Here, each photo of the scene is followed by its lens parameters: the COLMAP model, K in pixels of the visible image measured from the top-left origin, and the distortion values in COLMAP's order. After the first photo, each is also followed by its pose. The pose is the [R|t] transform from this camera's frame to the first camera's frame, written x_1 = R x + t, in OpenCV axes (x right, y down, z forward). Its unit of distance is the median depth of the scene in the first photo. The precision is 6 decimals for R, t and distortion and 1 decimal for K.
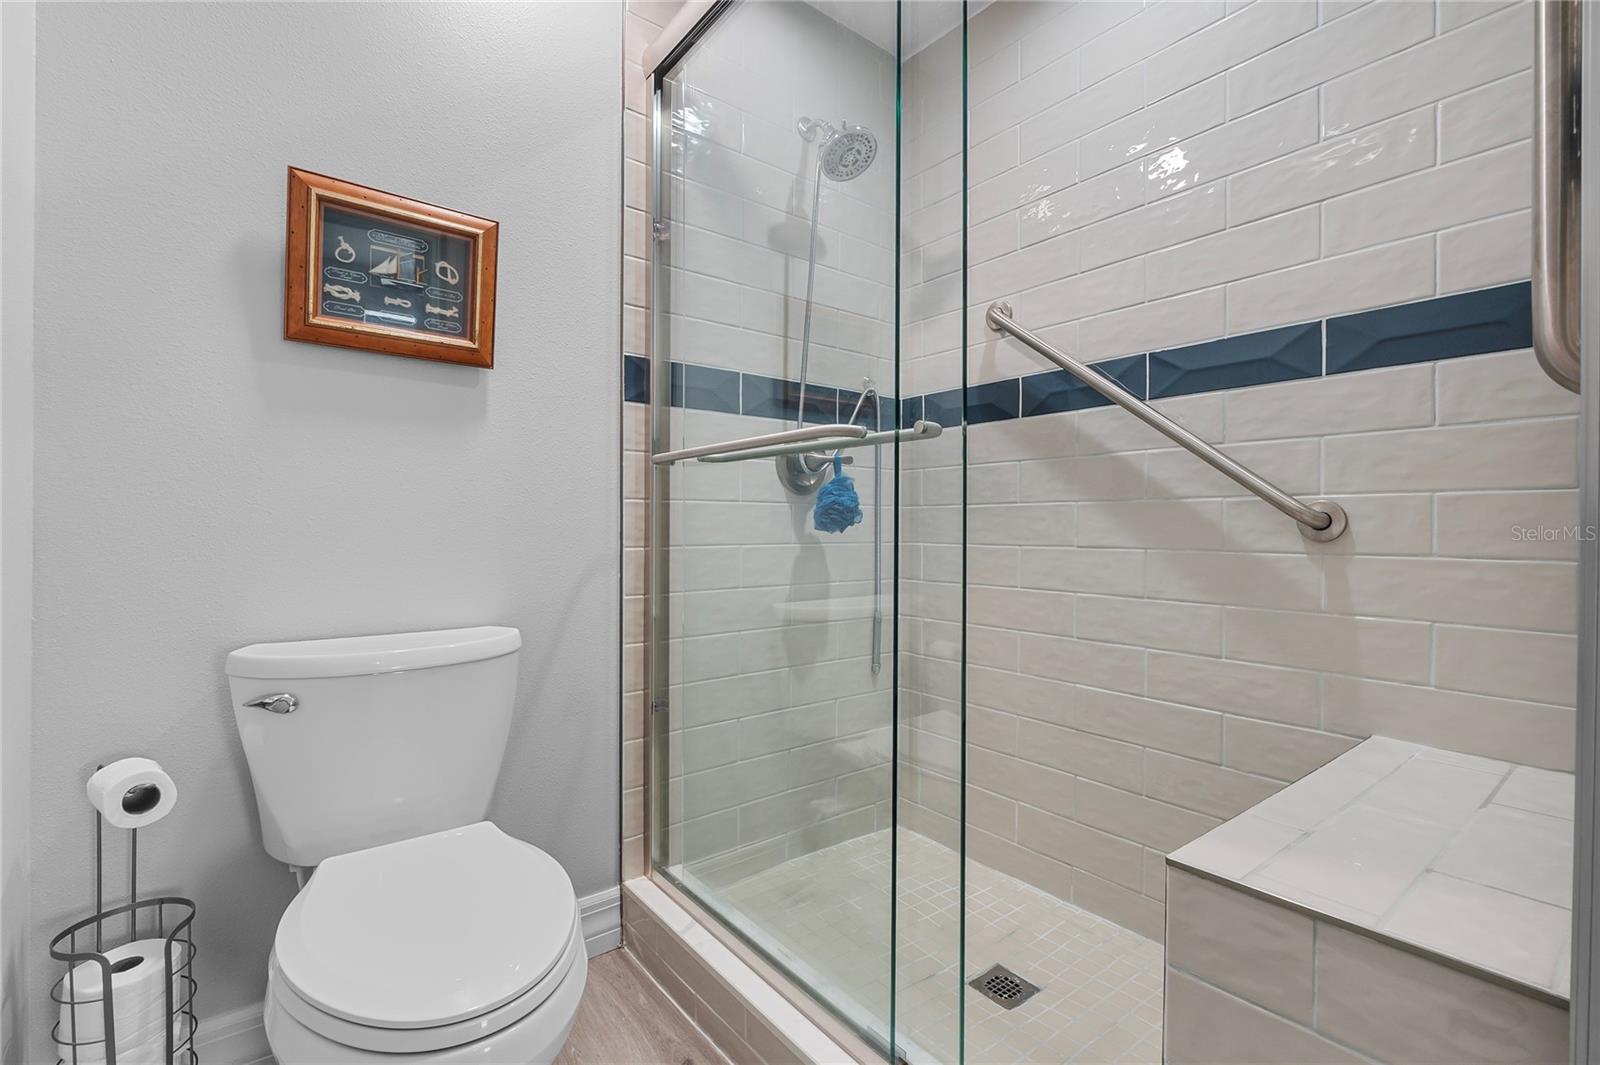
lens RADIAL K [[701.2, 0, 796.4], [0, 701.2, 525.6], [0, 0, 1]] dist [-0.005113, 0.000756]
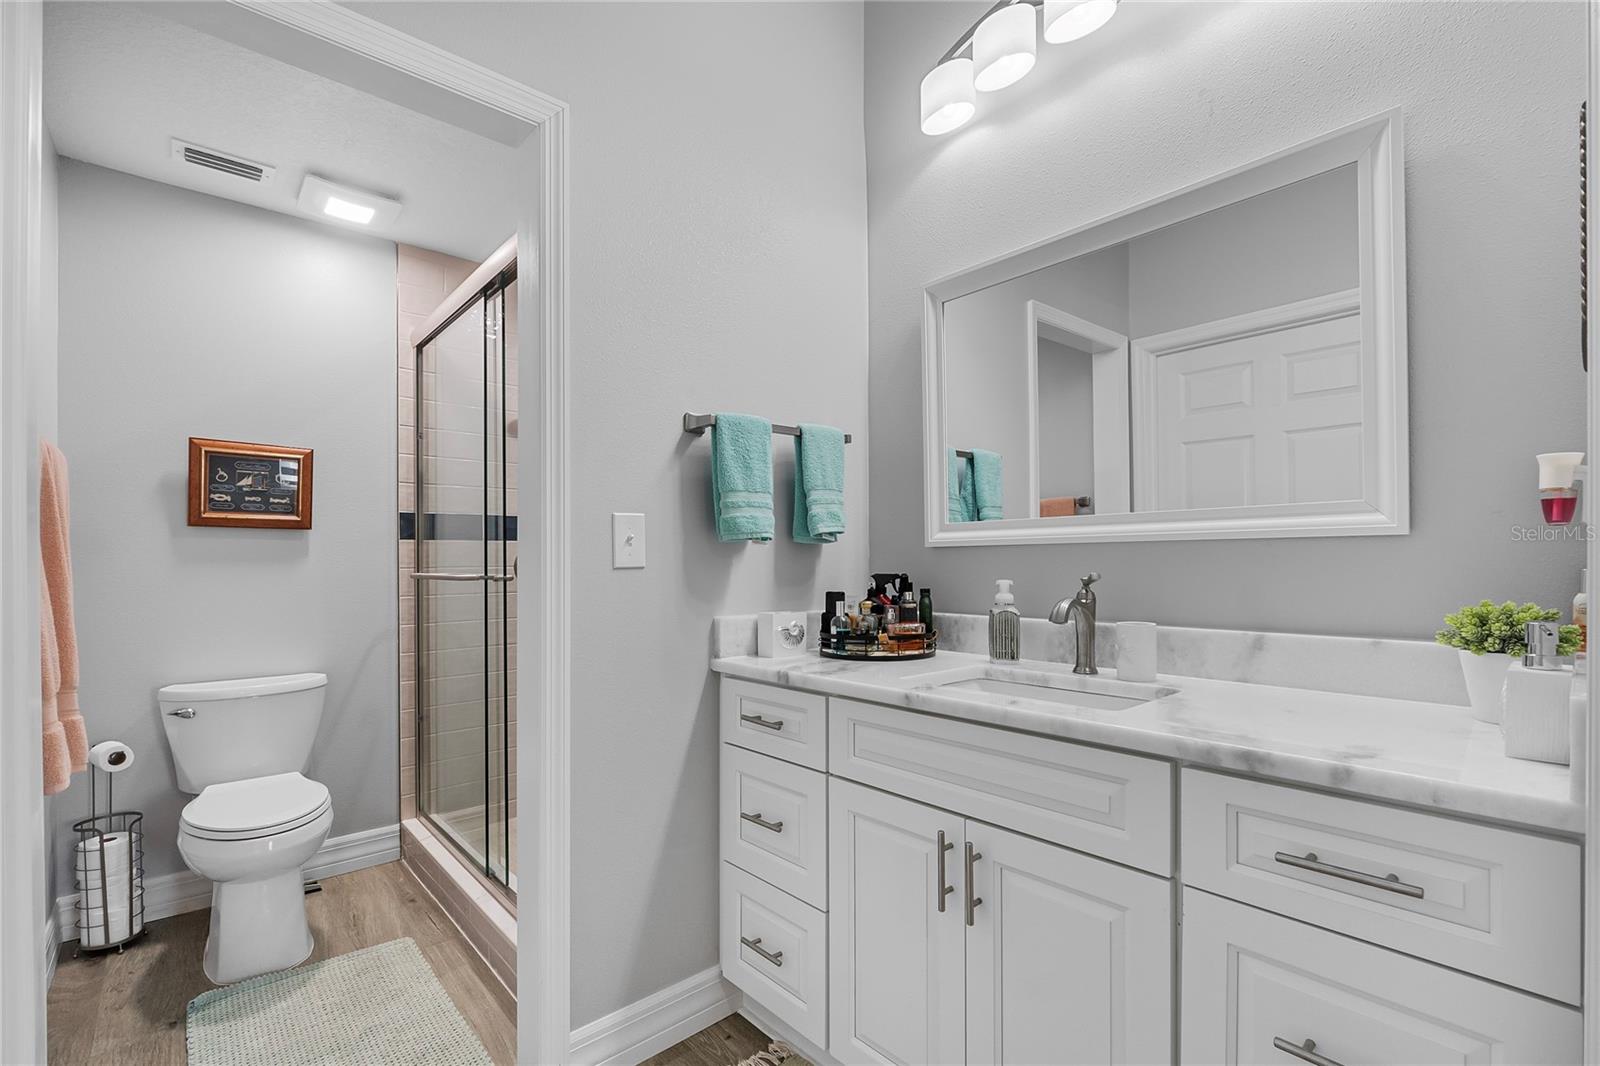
lens RADIAL K [[701.2, 0, 785.4], [0, 701.2, 560.8], [0, 0, 1]] dist [-0.005113, 0.000756]
pose [[0.998660, -0.002991, 0.051666, 0.793879], [0.002754, 0.999985, 0.004661, -0.171908], [-0.051680, -0.004513, 0.998654, -0.986467]]
